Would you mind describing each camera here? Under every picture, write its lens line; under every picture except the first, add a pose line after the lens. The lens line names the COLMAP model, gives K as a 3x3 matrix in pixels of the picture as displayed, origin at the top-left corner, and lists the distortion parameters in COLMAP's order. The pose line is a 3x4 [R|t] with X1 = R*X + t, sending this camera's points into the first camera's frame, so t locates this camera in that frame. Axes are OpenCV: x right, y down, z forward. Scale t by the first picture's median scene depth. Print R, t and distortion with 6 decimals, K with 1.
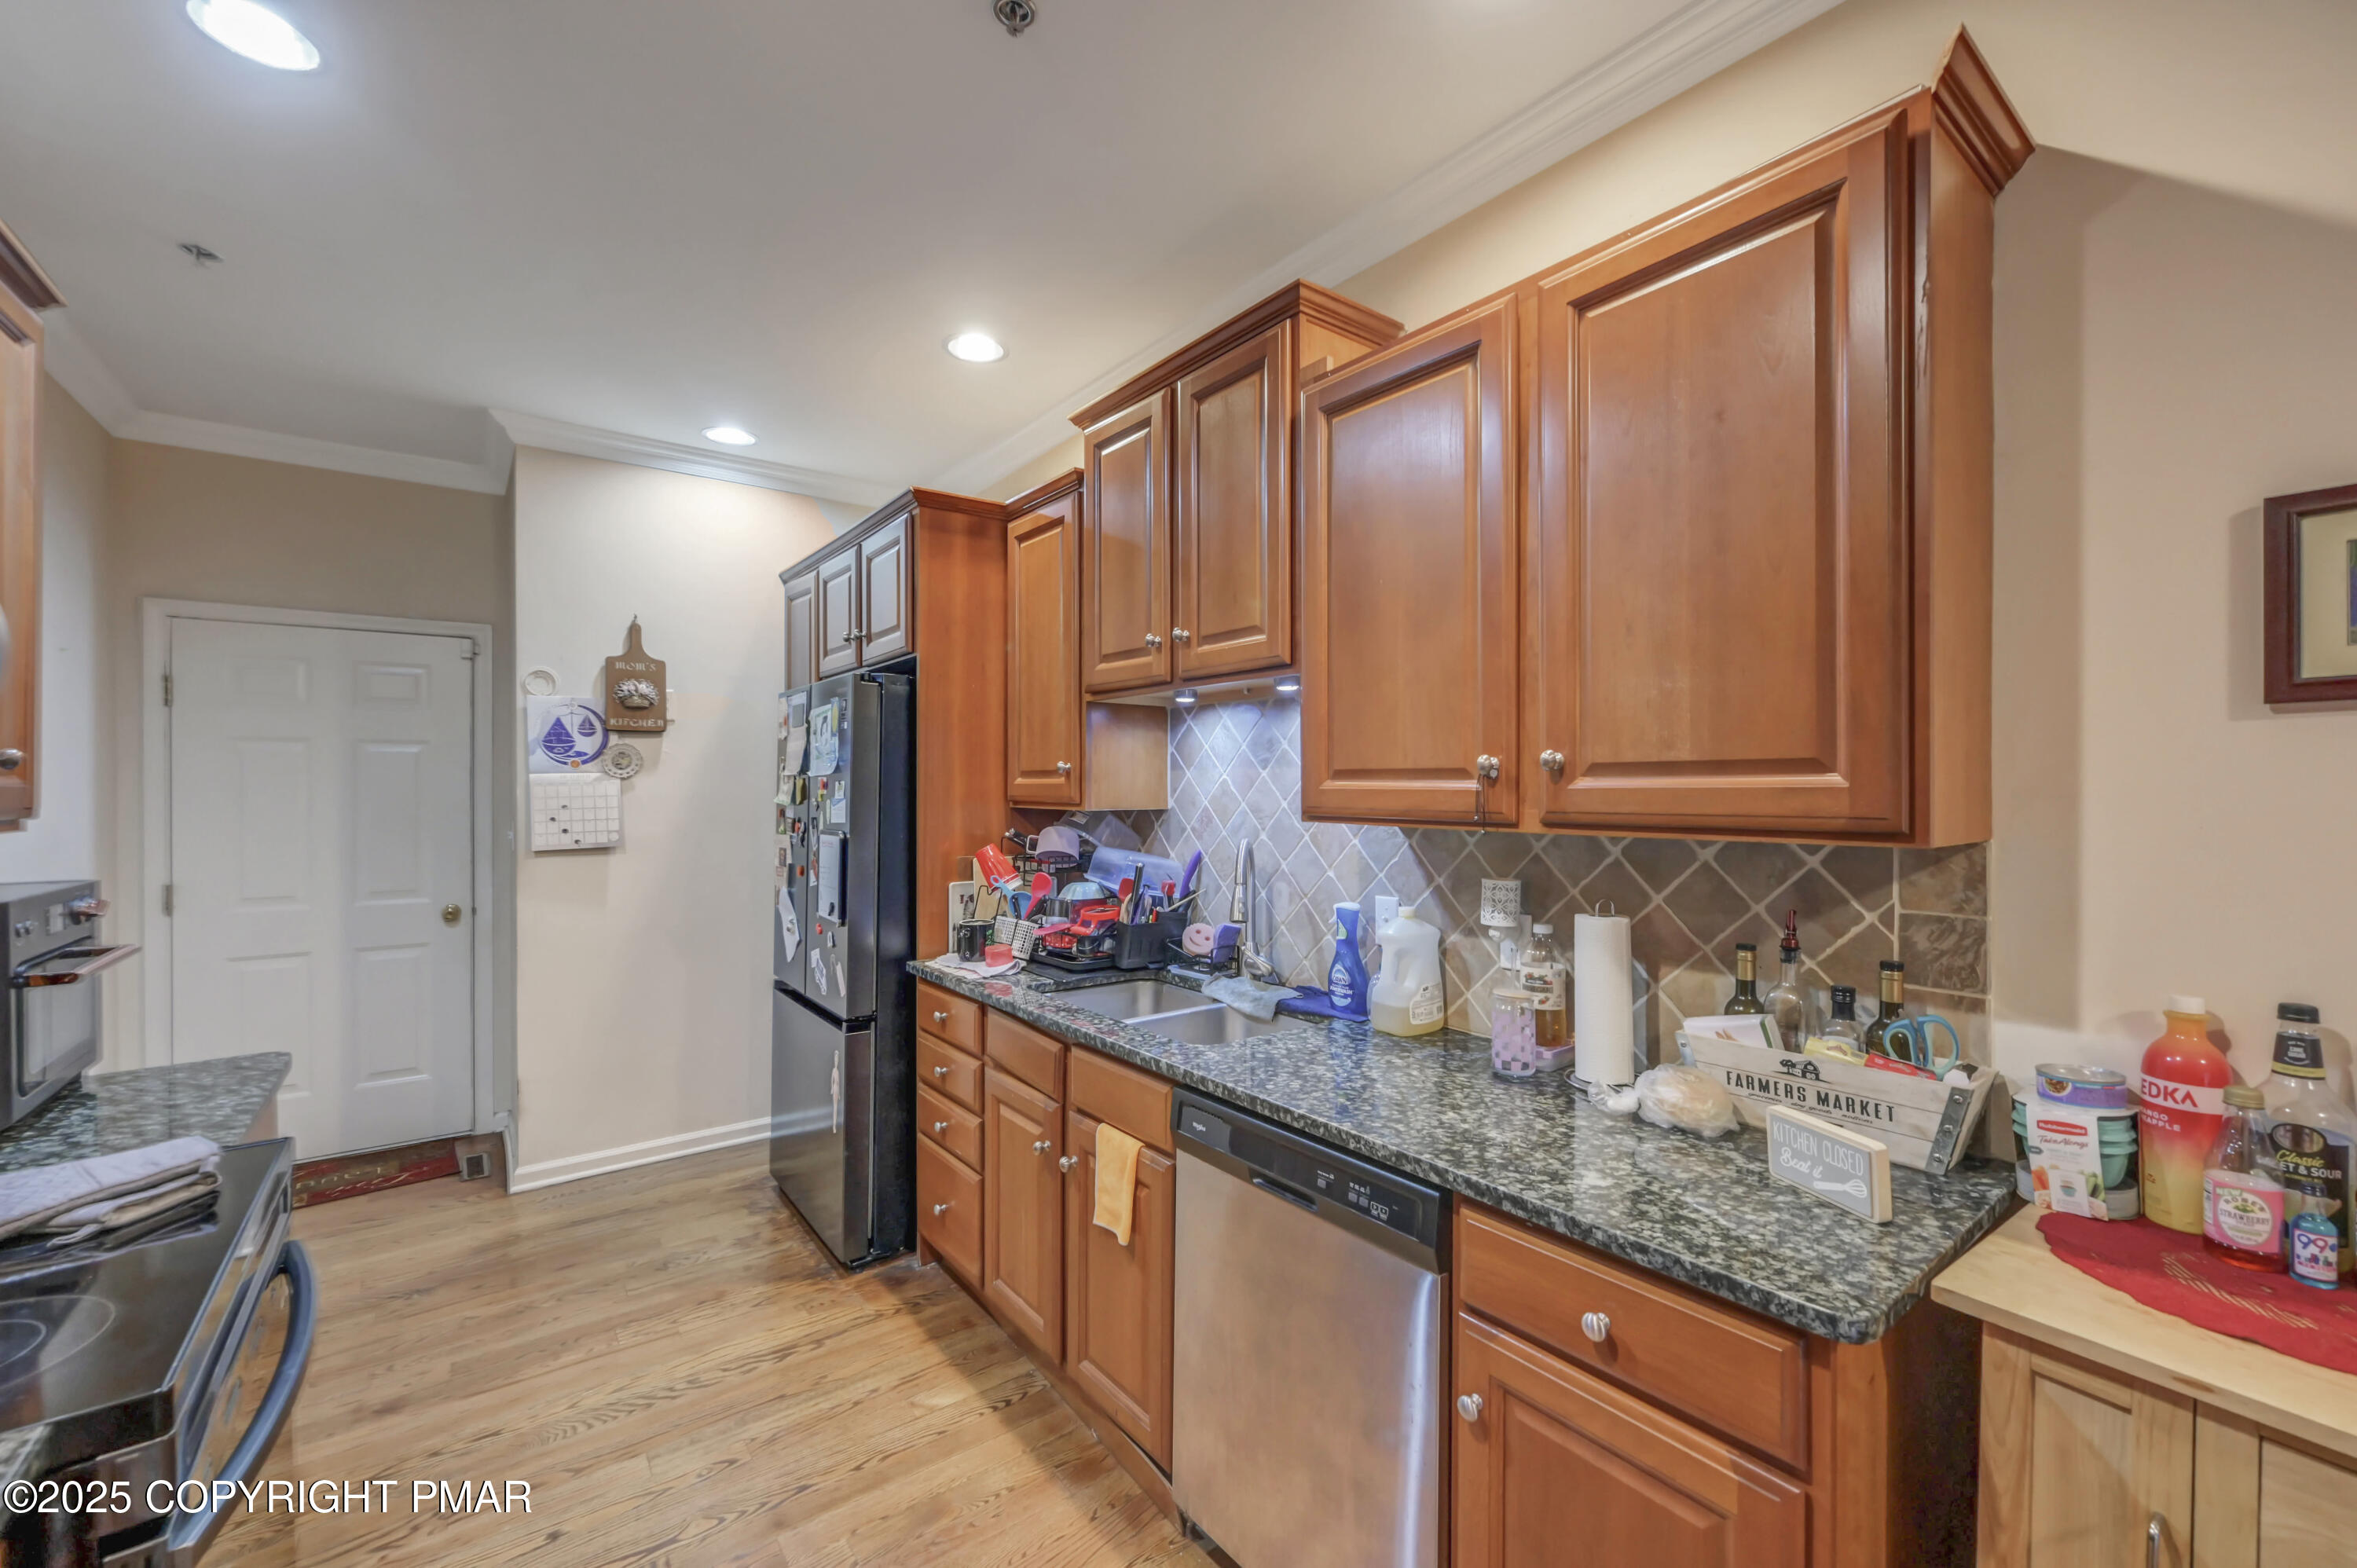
lens RADIAL K [[936.6, 0, 1178.5], [0, 936.6, 784.0], [0, 0, 1]] dist [0.000367, 0.000015]
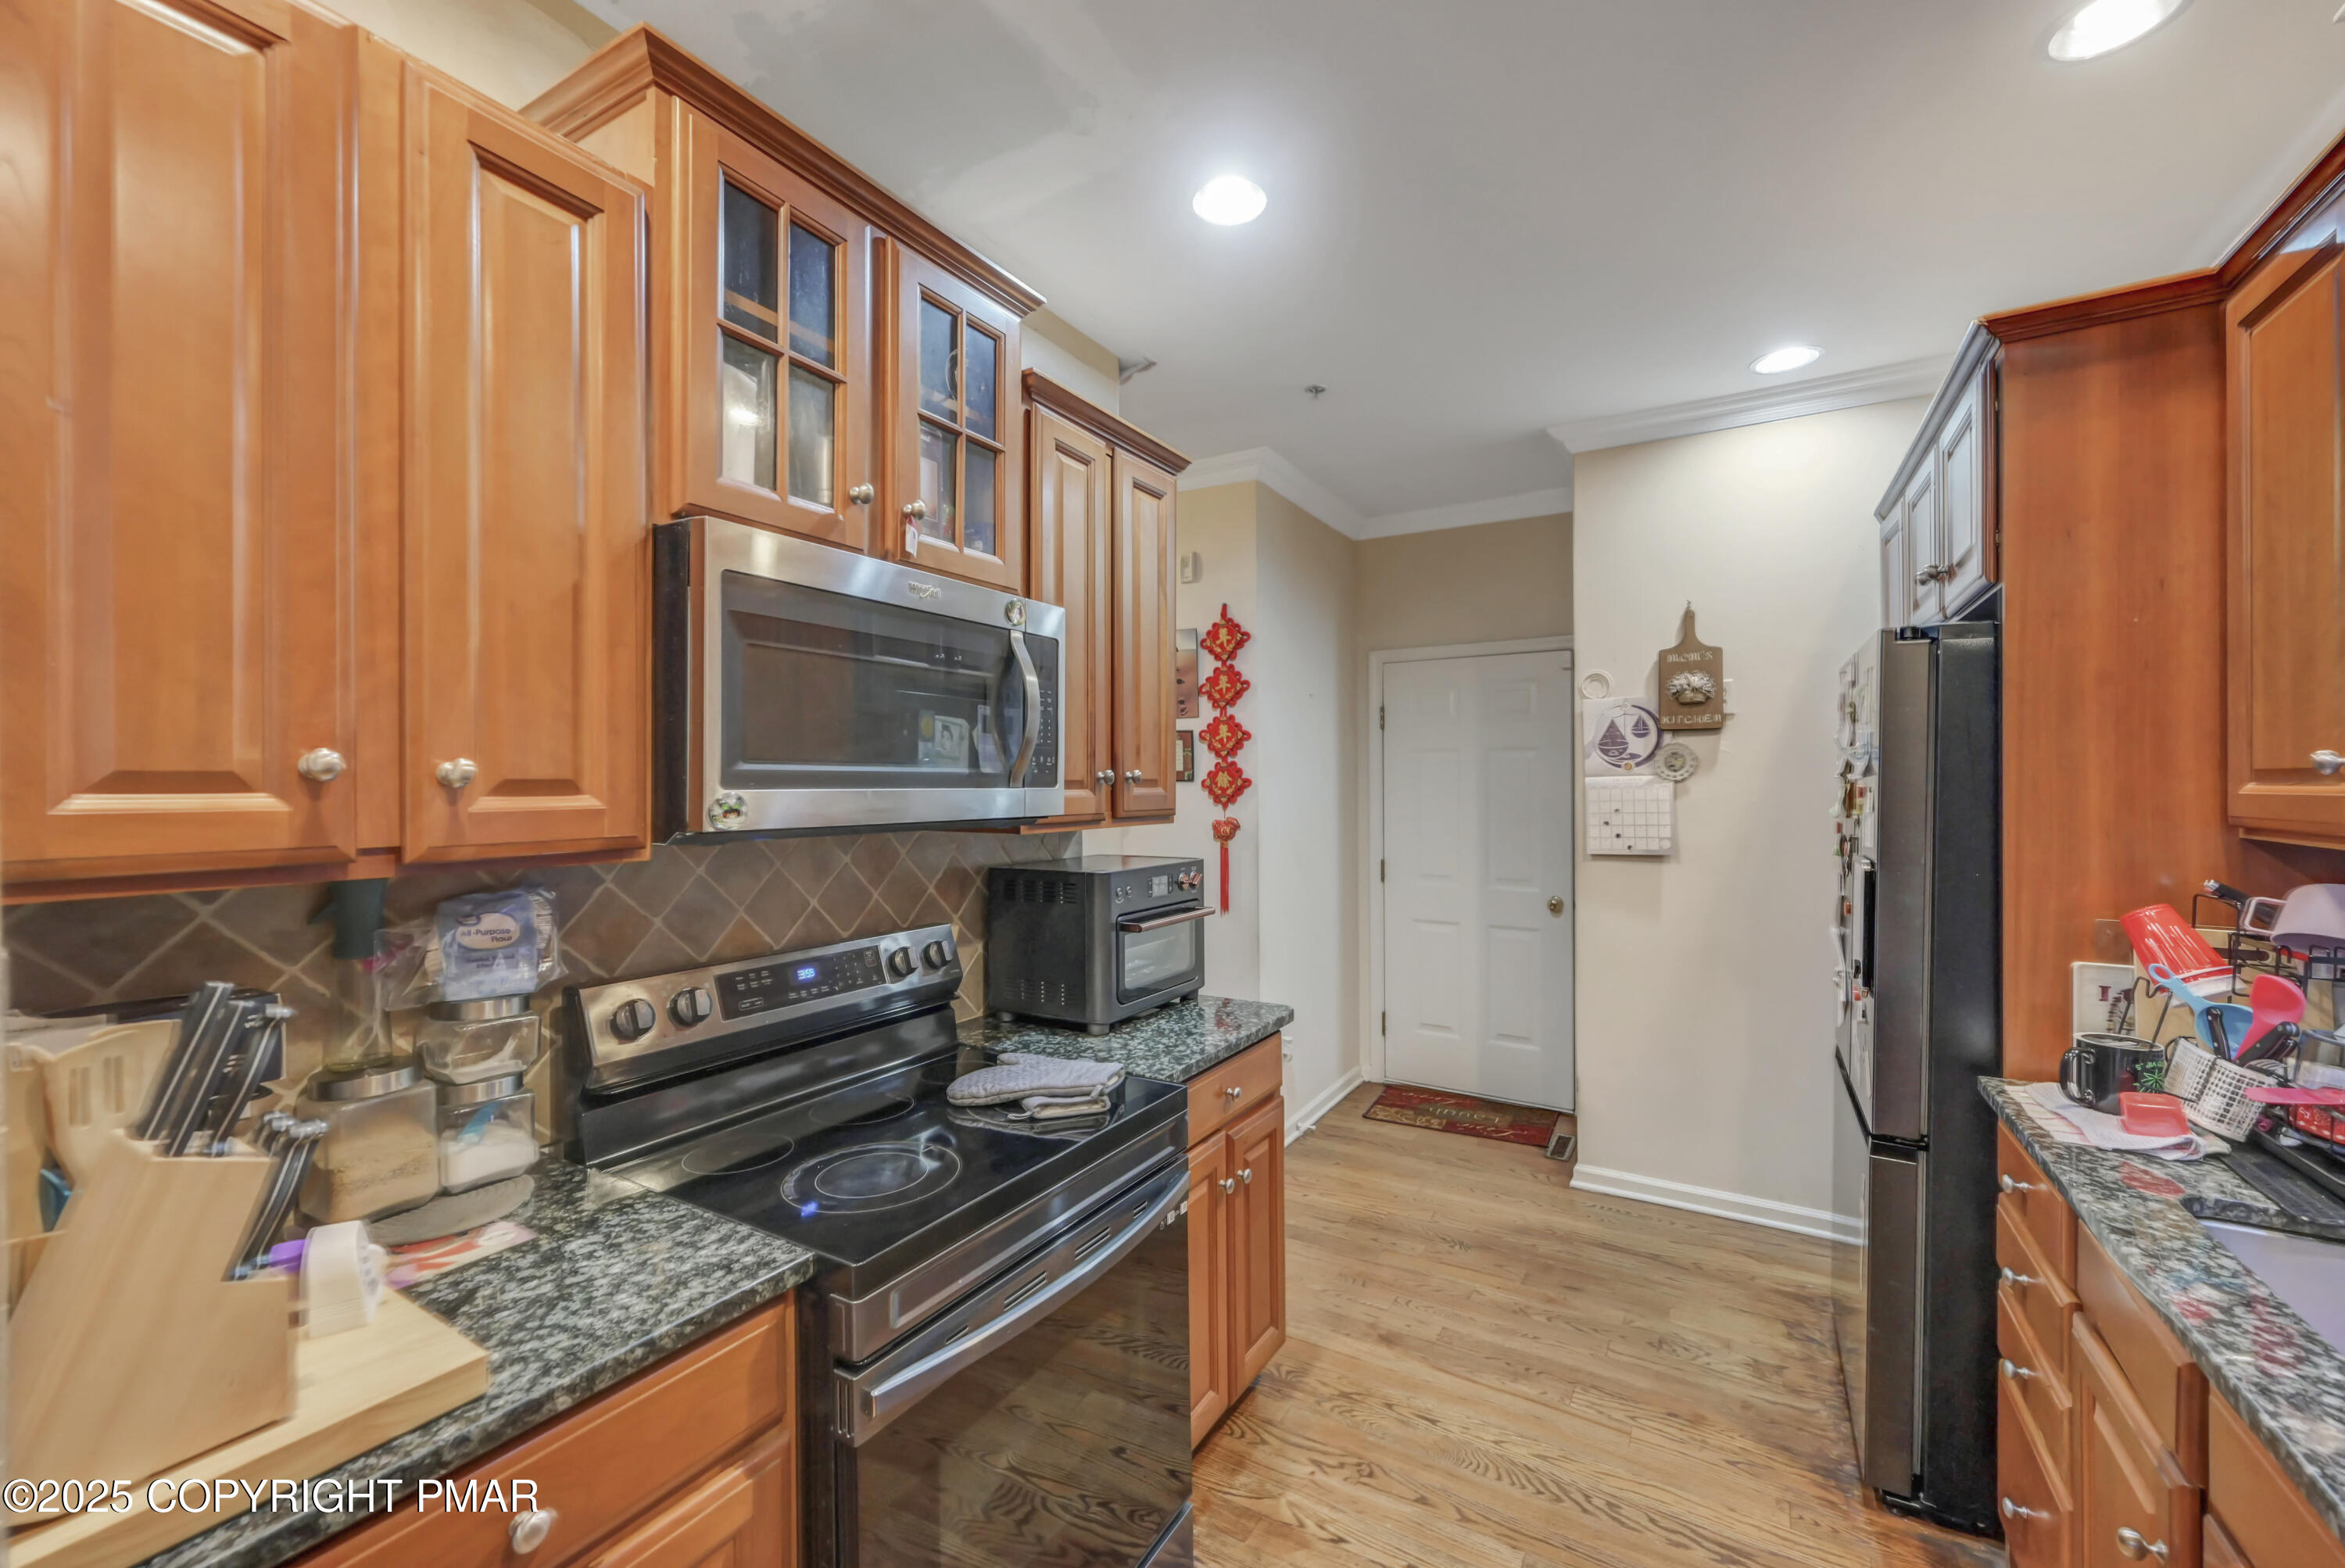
lens RADIAL K [[931.9, 0, 1172.5], [0, 931.9, 784.0], [0, 0, 1]] dist [0.000367, 0.000015]
pose [[0.377714, 0.000408, -0.925922, 0.067849], [0.004498, 0.999987, 0.002276, -0.008004], [0.925911, -0.005025, 0.377707, 0.207461]]
